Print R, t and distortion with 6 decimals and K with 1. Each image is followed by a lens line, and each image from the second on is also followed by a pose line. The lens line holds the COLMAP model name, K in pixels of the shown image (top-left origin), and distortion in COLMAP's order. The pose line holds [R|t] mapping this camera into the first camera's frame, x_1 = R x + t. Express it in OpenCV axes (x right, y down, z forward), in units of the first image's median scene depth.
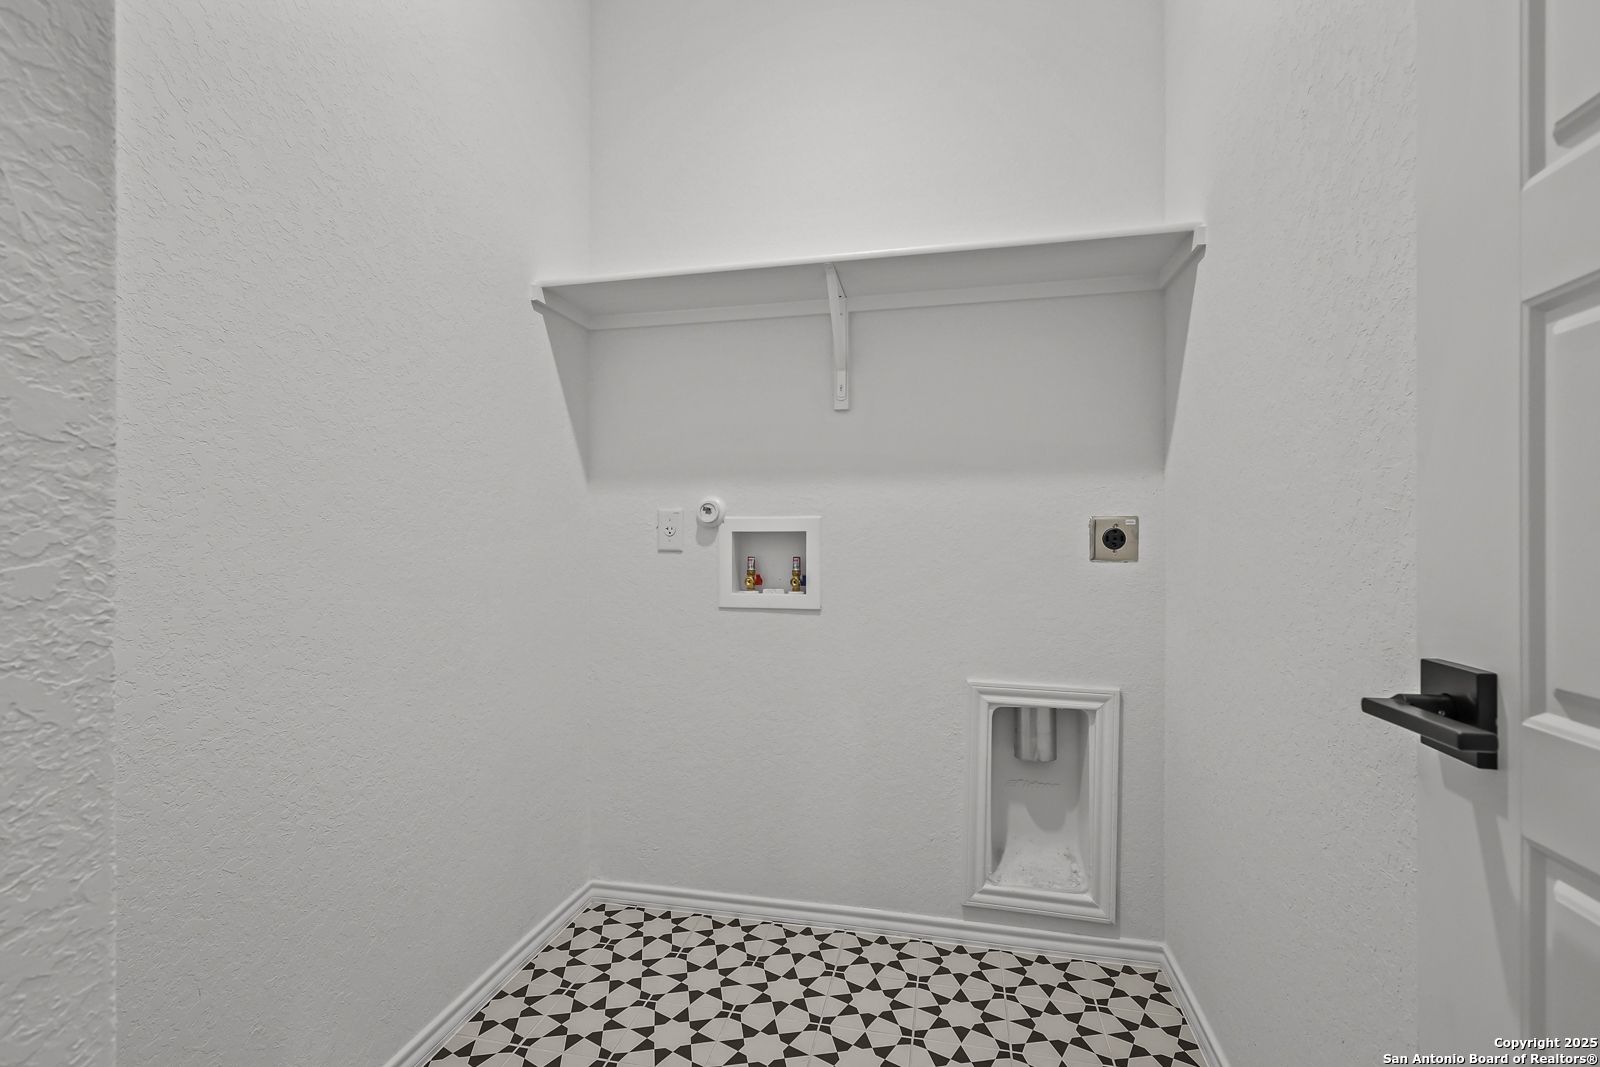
lens RADIAL K [[741.0, 0, 793.7], [0, 741.0, 534.1], [0, 0, 1]] dist [-0.006362, 0.000884]
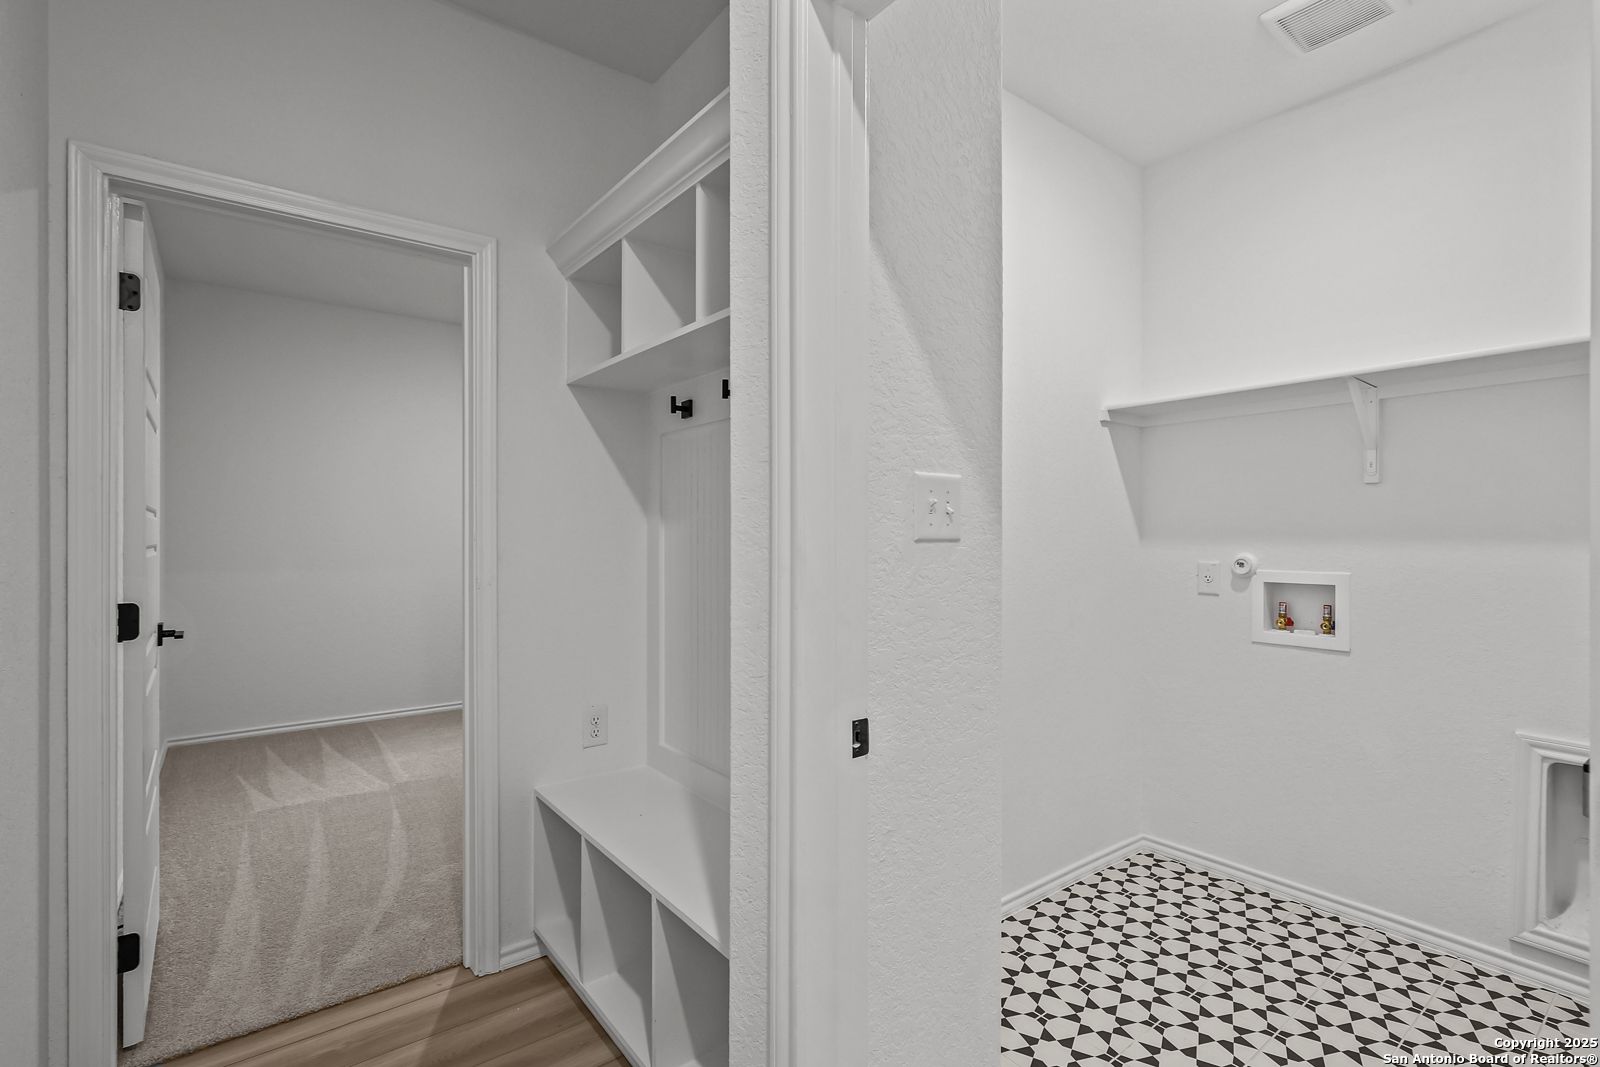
lens RADIAL K [[741.0, 0, 793.7], [0, 741.0, 534.1], [0, 0, 1]] dist [-0.006362, 0.000884]
pose [[0.764088, 0.001330, -0.645111, 0.118728], [0.002260, 0.999986, 0.004739, -0.094375], [0.645109, -0.005079, 0.764074, -0.477664]]
